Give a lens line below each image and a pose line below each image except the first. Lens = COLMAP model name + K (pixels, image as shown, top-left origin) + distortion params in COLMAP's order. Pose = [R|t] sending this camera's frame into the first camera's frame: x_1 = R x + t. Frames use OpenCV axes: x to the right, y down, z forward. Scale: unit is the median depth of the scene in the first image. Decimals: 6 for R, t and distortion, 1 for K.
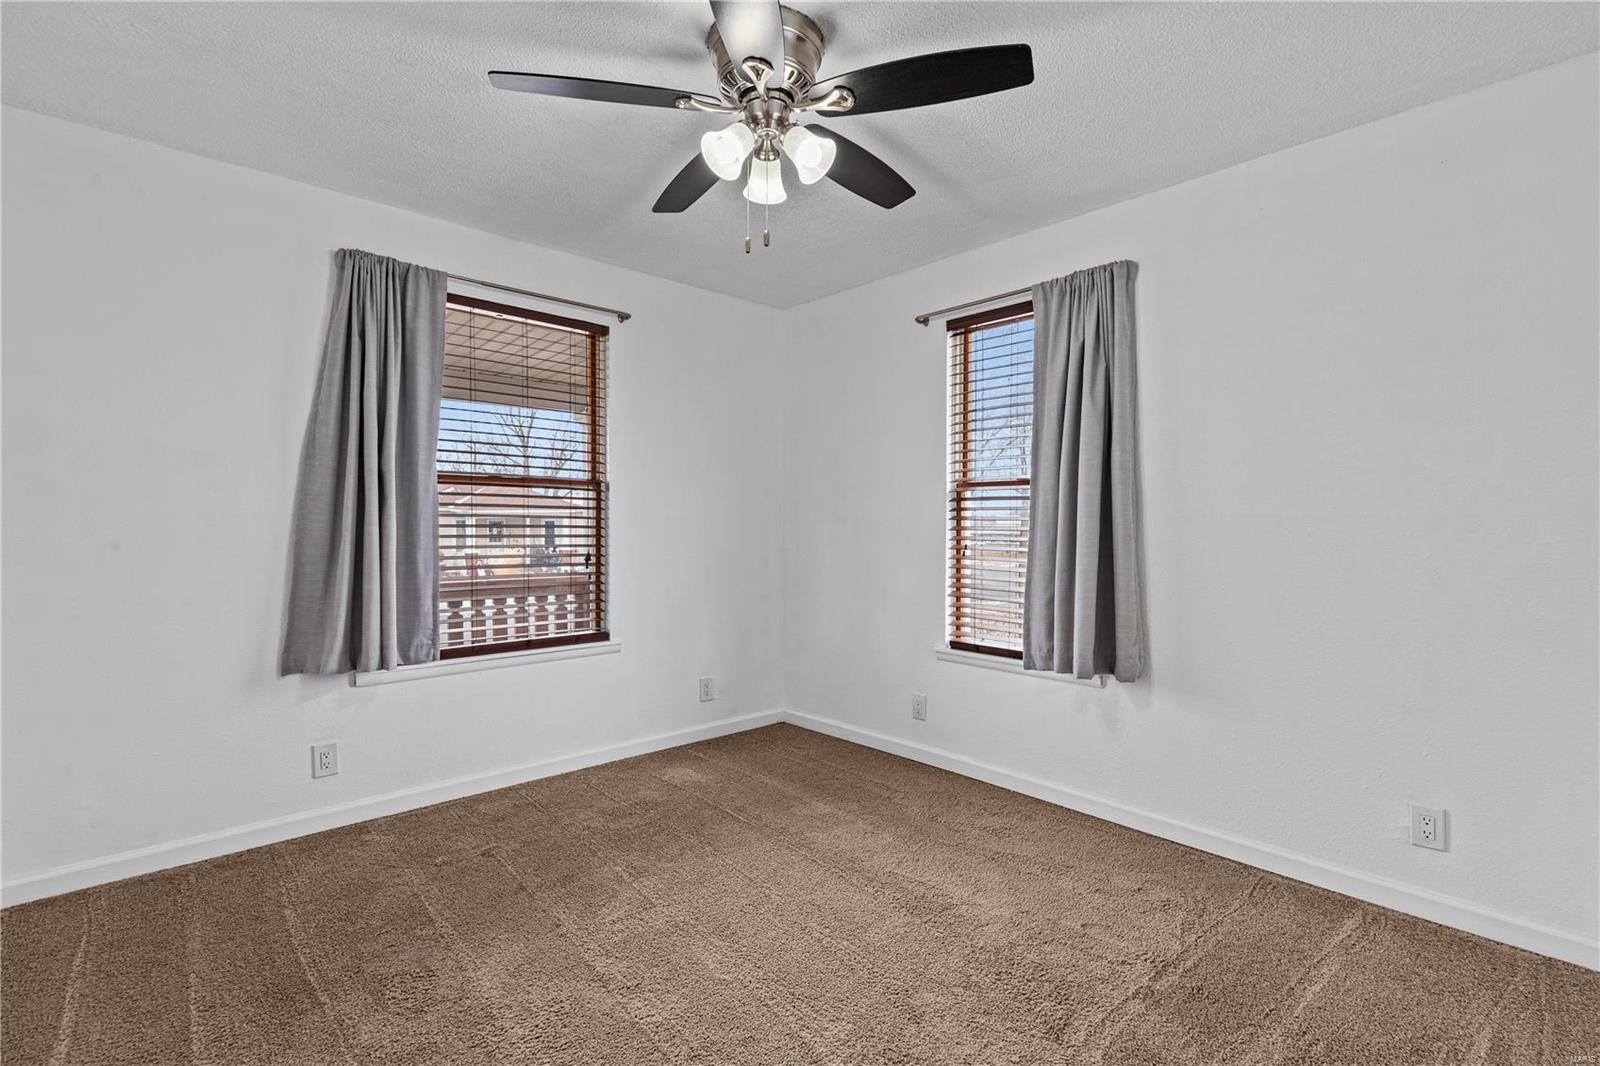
lens RADIAL K [[718.3, 0, 800.0], [0, 718.3, 533.0], [0, 0, 1]] dist [0.002469, 0.000219]
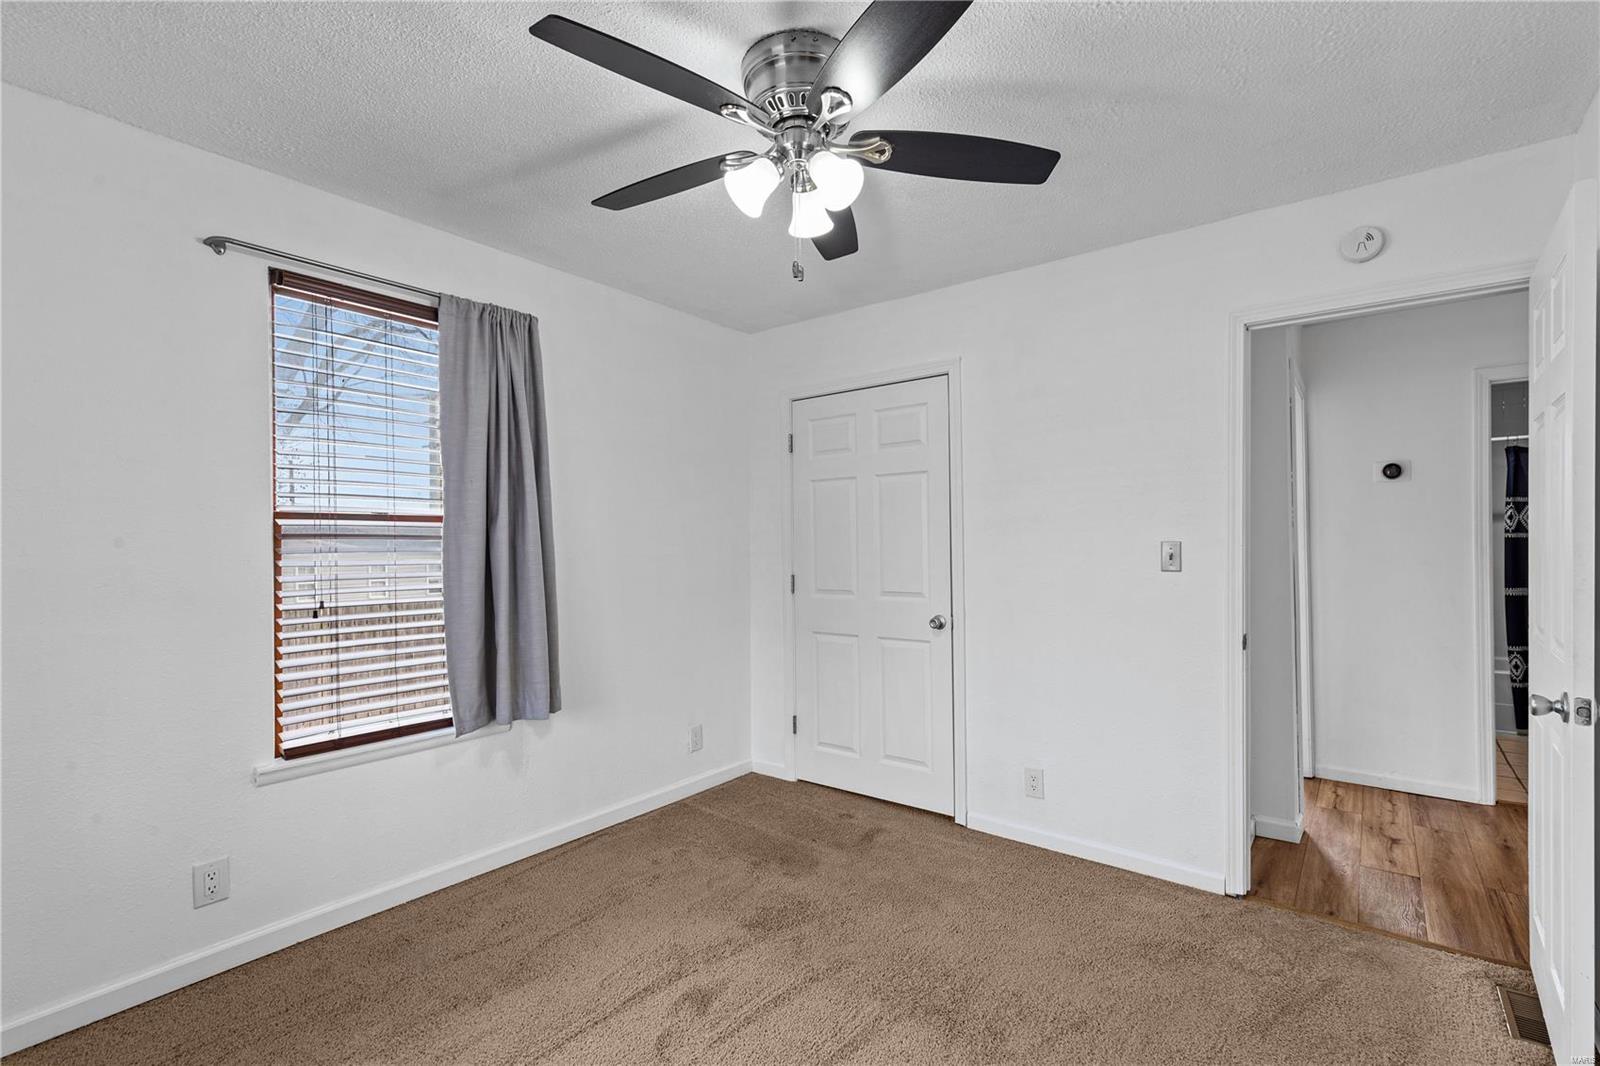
lens RADIAL K [[730.4, 0, 816.8], [0, 730.4, 544.7], [0, 0, 1]] dist [0.001634, 0.000253]
pose [[-0.171707, 0.003560, 0.985142, -0.628280], [0.032133, 0.999482, 0.001989, -0.028380], [-0.984624, 0.031997, -0.171732, 0.723907]]
